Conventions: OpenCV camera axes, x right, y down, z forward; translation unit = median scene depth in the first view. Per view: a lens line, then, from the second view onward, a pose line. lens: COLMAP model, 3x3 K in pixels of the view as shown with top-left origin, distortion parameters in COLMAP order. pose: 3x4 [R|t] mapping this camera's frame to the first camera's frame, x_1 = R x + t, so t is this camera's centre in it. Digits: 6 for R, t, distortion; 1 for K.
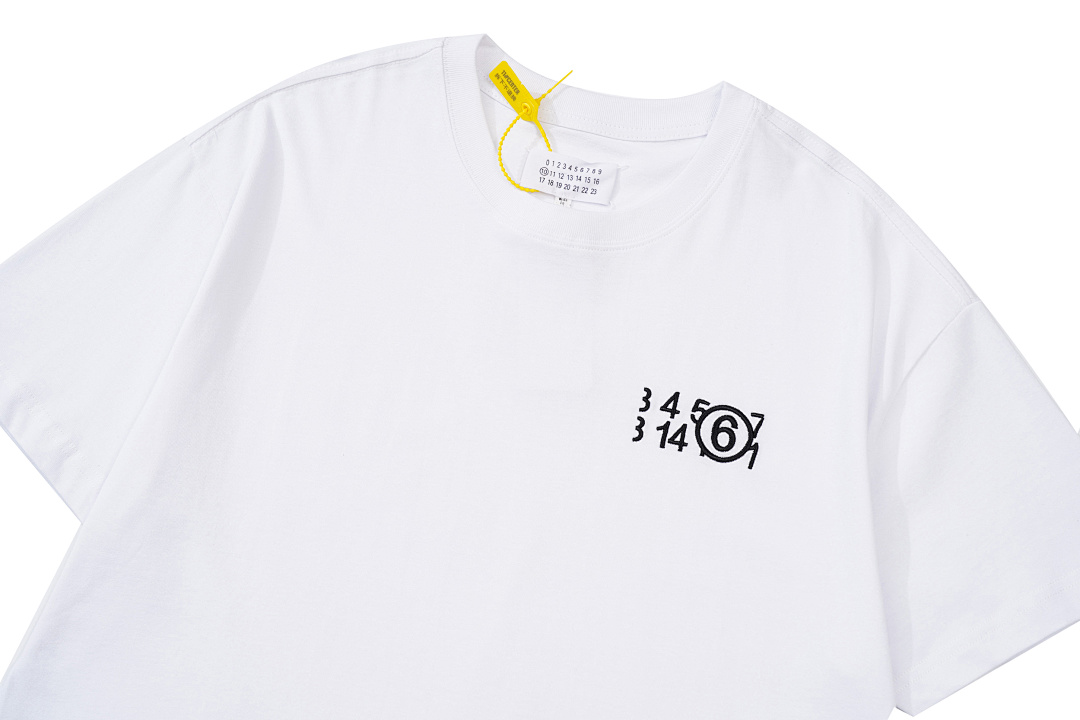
lens RADIAL K [[1548.9, 0, 541.0], [0, 1548.9, 349.6], [0, 0, 1]] dist [-0.012286, 0.000000]
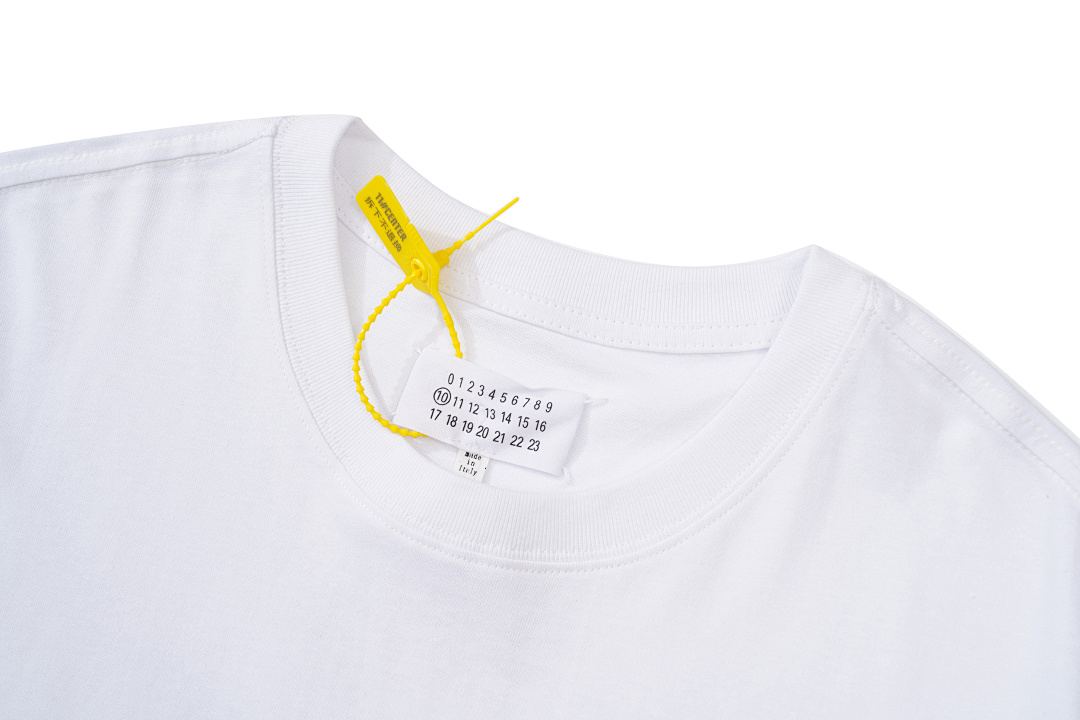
lens RADIAL K [[1618.6, 0, 542.6], [0, 1618.6, 366.9], [0, 0, 1]] dist [-0.002692, 0.000000]
pose [[0.992579, 0.076089, -0.094849, 0.084455], [-0.074071, 0.996949, 0.024618, -0.139712], [0.096433, -0.017409, 0.995187, 0.470548]]
